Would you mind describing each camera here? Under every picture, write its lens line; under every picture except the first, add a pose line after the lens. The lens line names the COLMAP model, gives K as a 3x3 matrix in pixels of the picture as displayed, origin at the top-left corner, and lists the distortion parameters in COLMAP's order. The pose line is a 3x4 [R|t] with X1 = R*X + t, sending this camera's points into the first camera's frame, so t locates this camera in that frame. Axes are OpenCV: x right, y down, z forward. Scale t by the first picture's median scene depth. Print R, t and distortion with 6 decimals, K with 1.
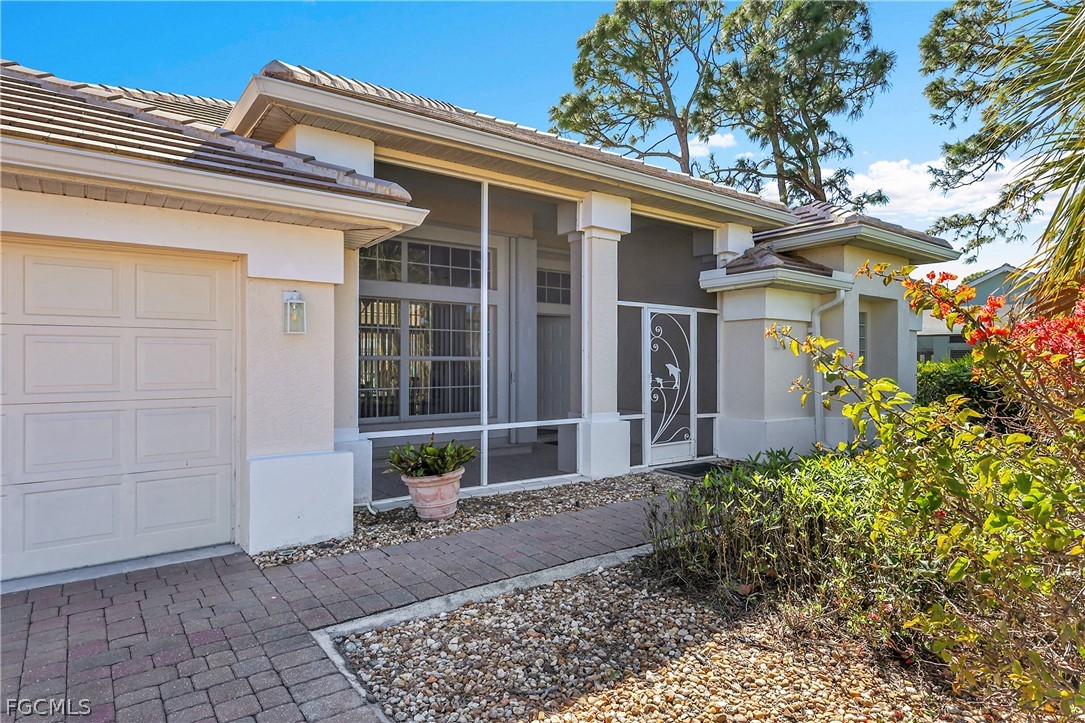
lens RADIAL K [[632.4, 0, 542.5], [0, 632.4, 361.5], [0, 0, 1]] dist [0.000795, 0.000088]
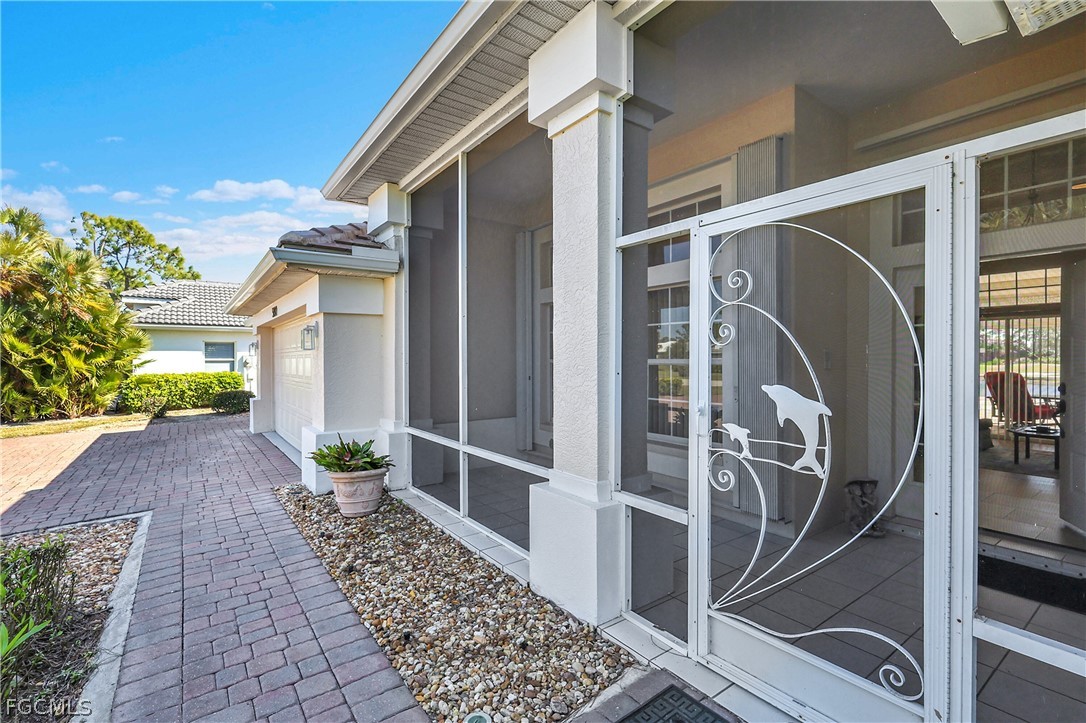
lens RADIAL K [[474.7, 0, 543.0], [0, 474.7, 361.5], [0, 0, 1]] dist [-0.000318, 0.000100]
pose [[-0.008447, 0.004022, -0.999956, 0.503675], [0.000728, 0.999992, 0.004016, -0.010575], [0.999964, -0.000694, -0.008449, 1.026055]]
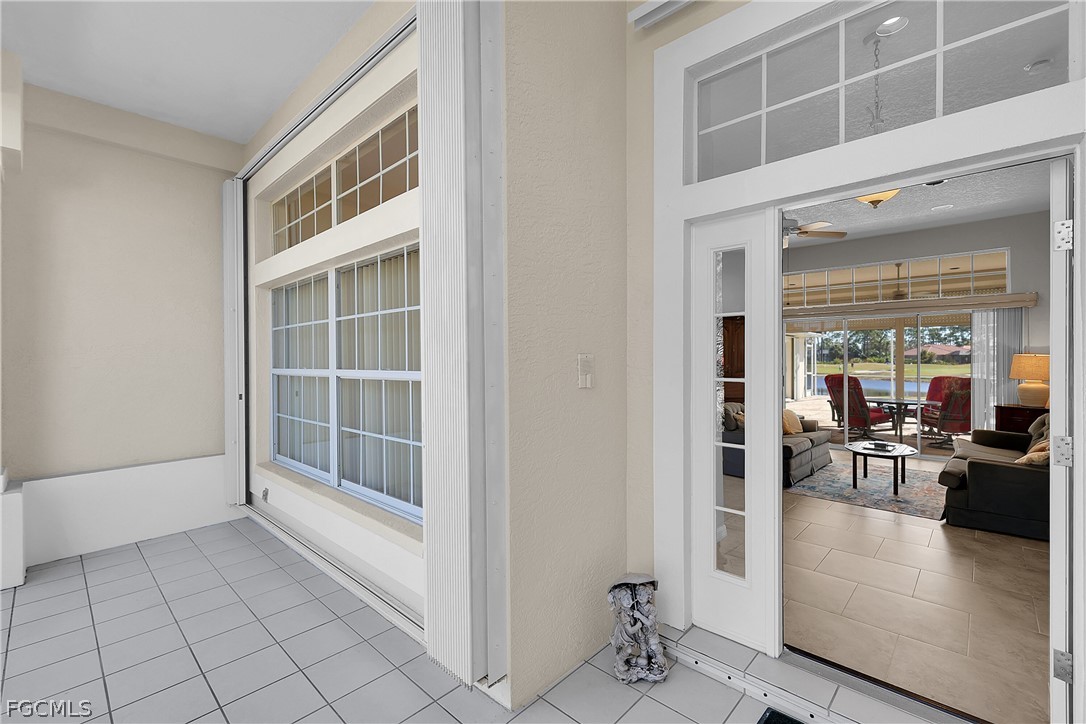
lens RADIAL K [[474.7, 0, 543.0], [0, 474.7, 362.0], [0, 0, 1]] dist [-0.000318, 0.000100]
pose [[0.198149, 0.001106, -0.980171, 0.379201], [0.005960, 0.999980, 0.002333, -0.014265], [0.980154, -0.006304, 0.198139, 1.145711]]
